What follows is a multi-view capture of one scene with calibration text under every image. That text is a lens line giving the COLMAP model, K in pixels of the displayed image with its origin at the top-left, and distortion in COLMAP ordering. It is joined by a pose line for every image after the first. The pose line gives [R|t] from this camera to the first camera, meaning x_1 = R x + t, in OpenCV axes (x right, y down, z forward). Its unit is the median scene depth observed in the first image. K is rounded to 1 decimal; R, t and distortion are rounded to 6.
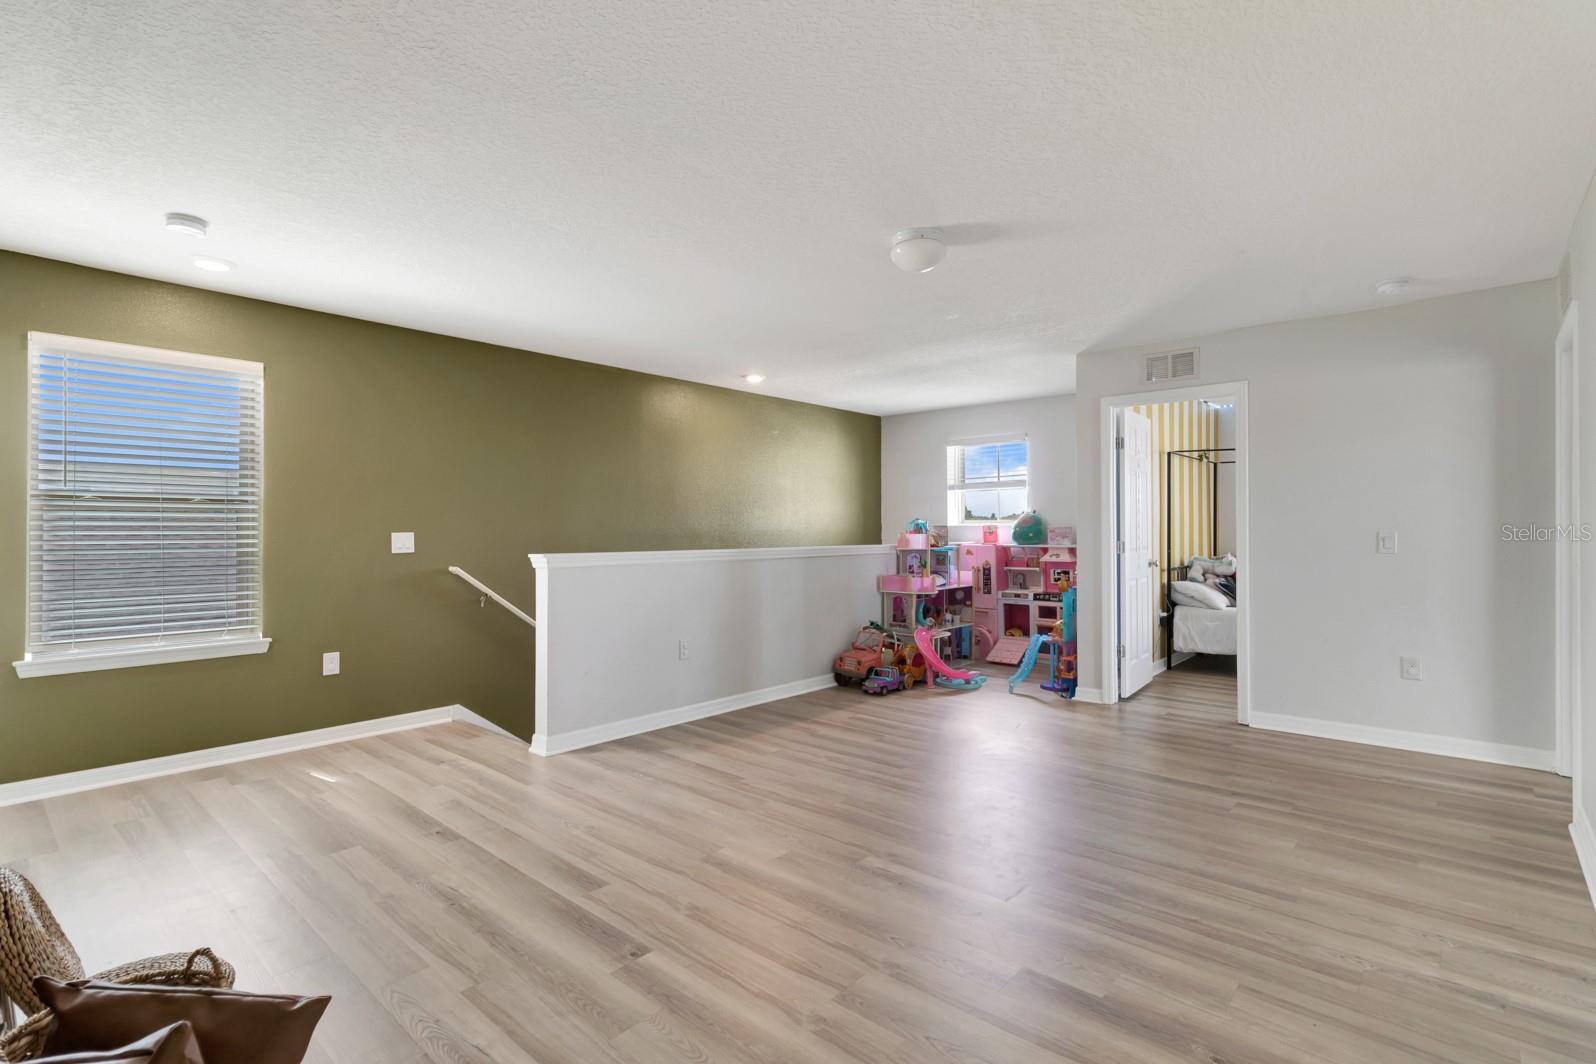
lens RADIAL K [[750.0, 0, 834.1], [0, 750.0, 525.1], [0, 0, 1]] dist [-0.004690, 0.002997]
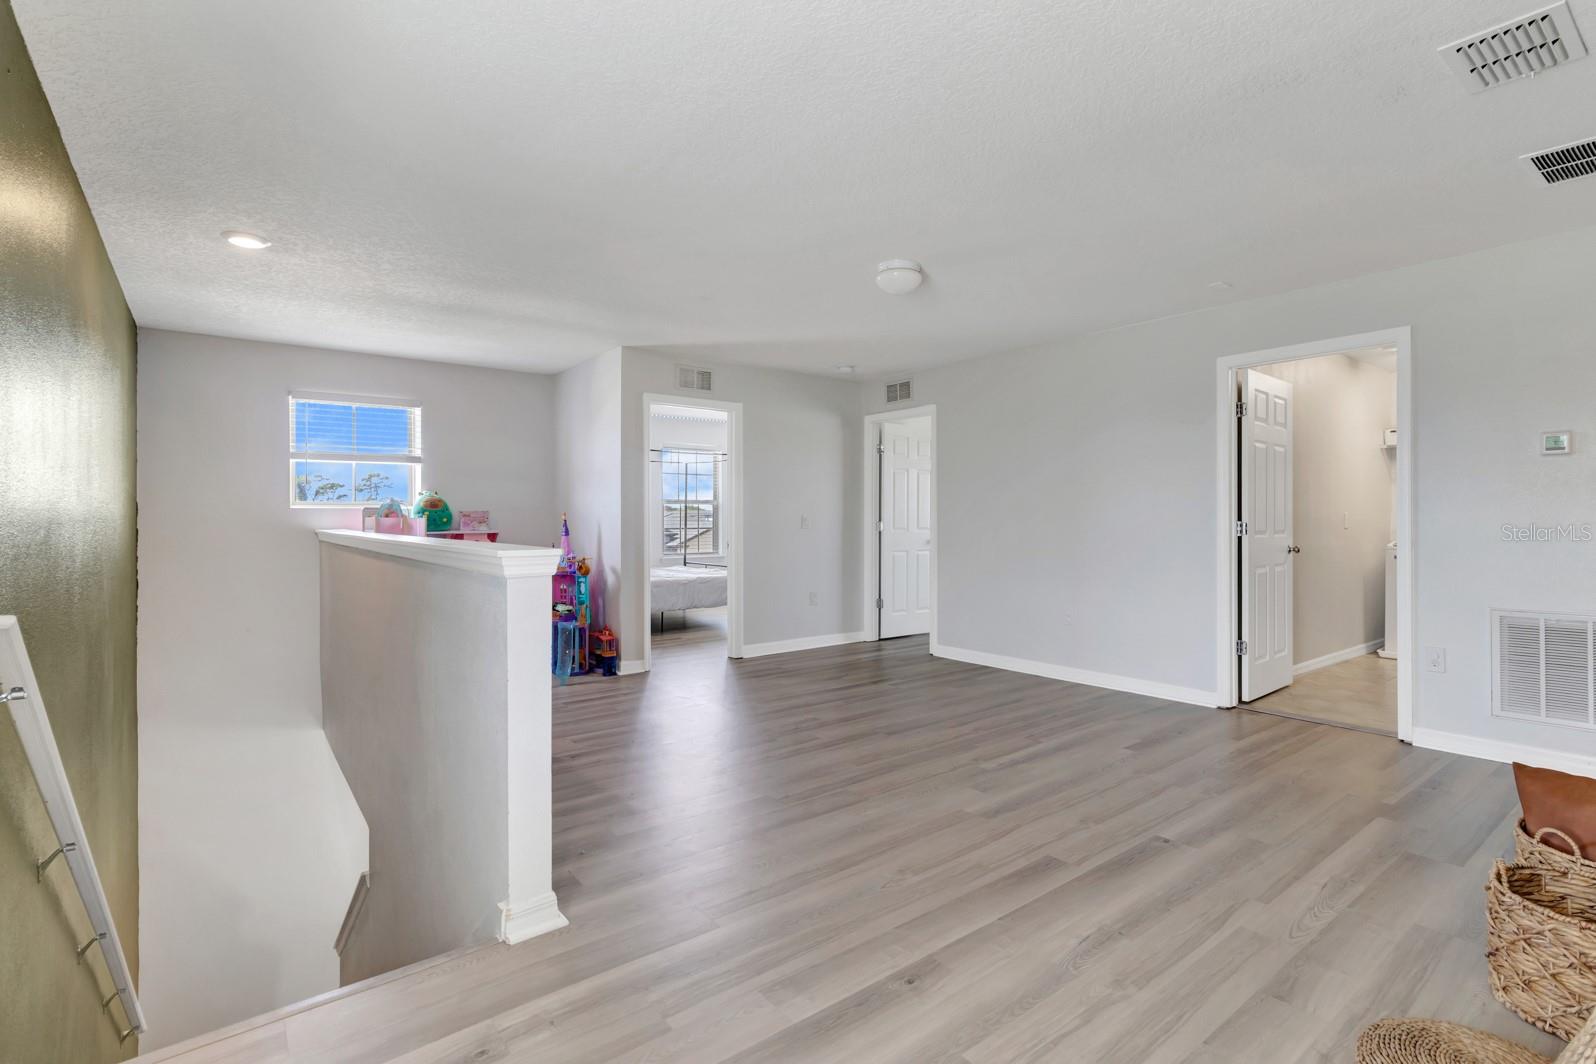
lens RADIAL K [[750.0, 0, 799.2], [0, 750.0, 524.3], [0, 0, 1]] dist [-0.004690, 0.002997]
pose [[0.207095, -0.008094, 0.978287, -1.222088], [0.000965, 0.999967, 0.008069, 0.026683], [-0.978320, -0.000727, 0.207096, 1.018147]]
